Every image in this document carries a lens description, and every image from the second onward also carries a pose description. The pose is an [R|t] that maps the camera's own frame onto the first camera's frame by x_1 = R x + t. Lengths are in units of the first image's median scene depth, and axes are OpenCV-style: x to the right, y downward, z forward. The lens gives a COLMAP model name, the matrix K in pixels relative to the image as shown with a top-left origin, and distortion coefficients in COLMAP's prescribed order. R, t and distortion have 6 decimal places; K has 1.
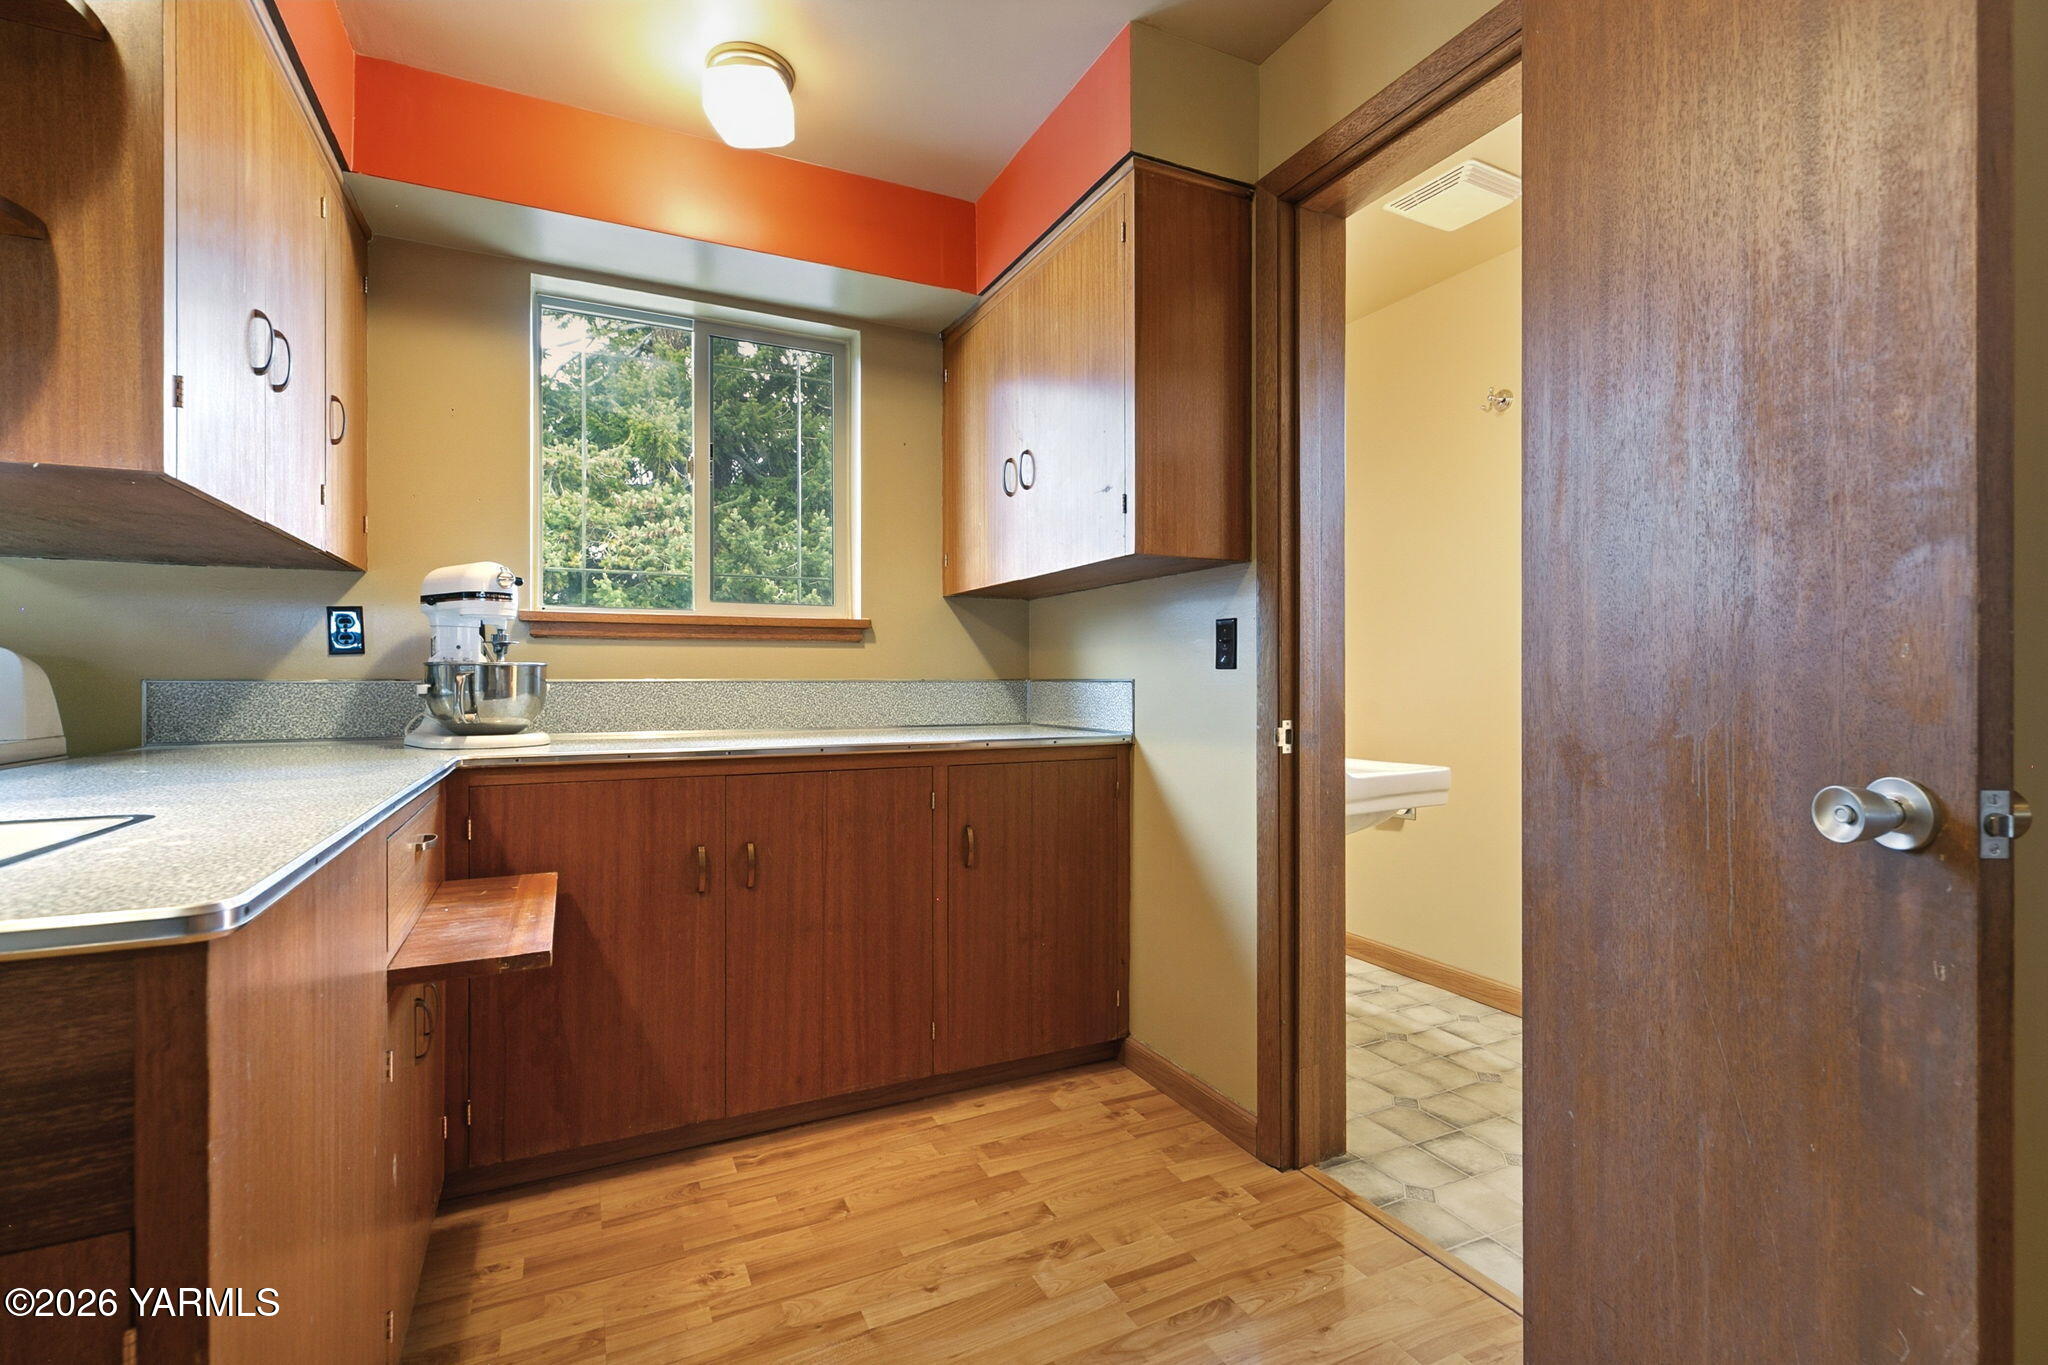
lens RADIAL K [[926.6, 0, 1025.7], [0, 926.6, 679.7], [0, 0, 1]] dist [0.009785, -0.000721]
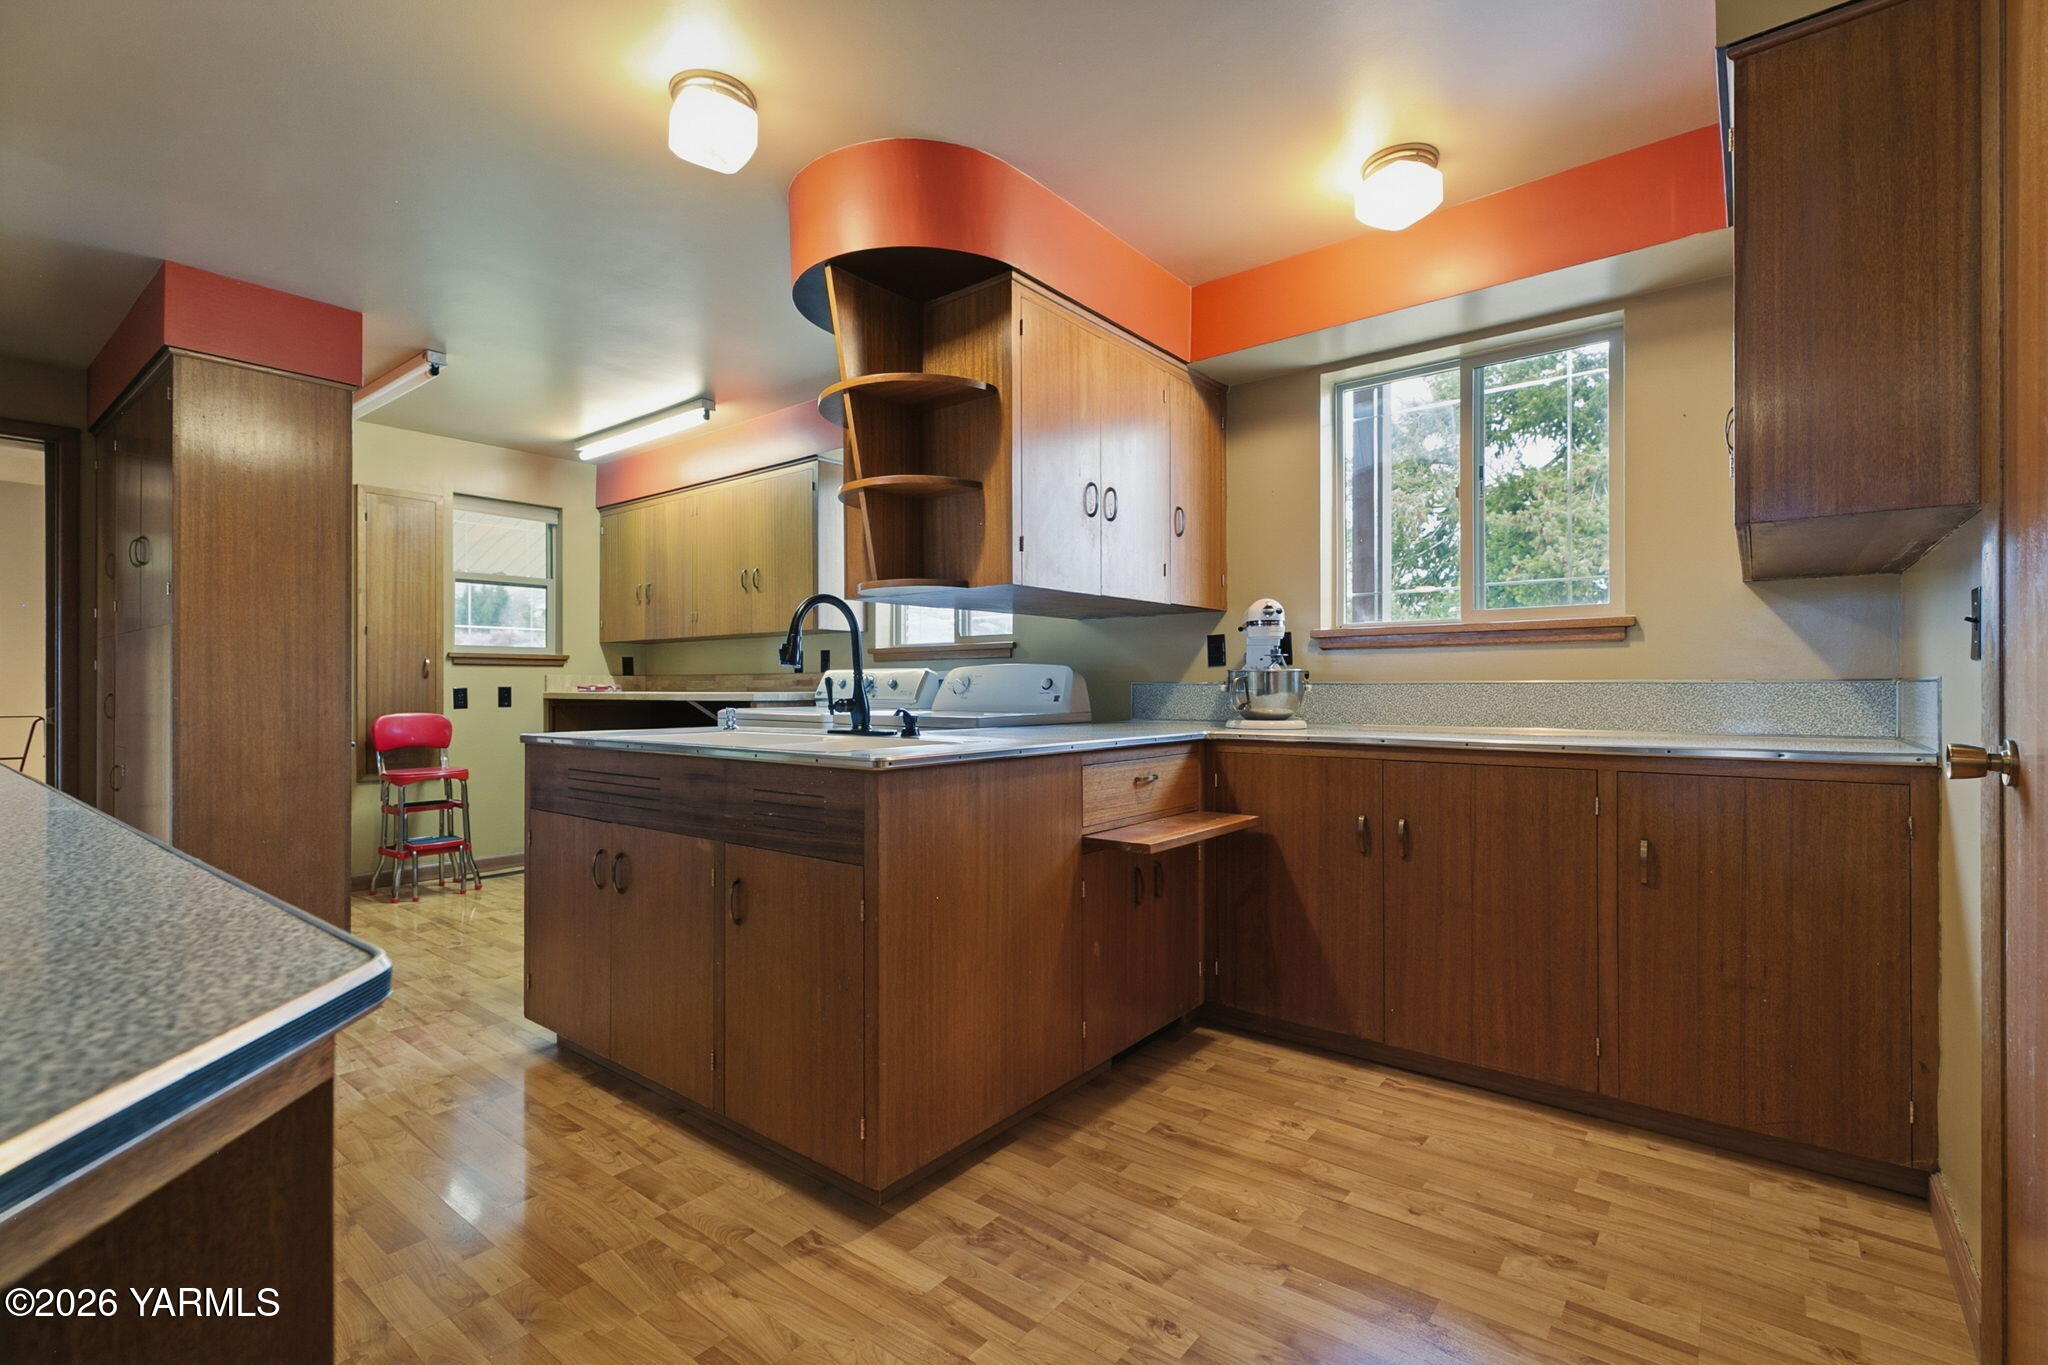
lens RADIAL K [[926.6, 0, 1029.0], [0, 926.6, 684.1], [0, 0, 1]] dist [0.009785, -0.000721]
pose [[0.436793, -0.001355, -0.899561, 0.558053], [0.000274, 0.999999, -0.001374, 0.006198], [0.899562, 0.000353, 0.436793, 0.058628]]
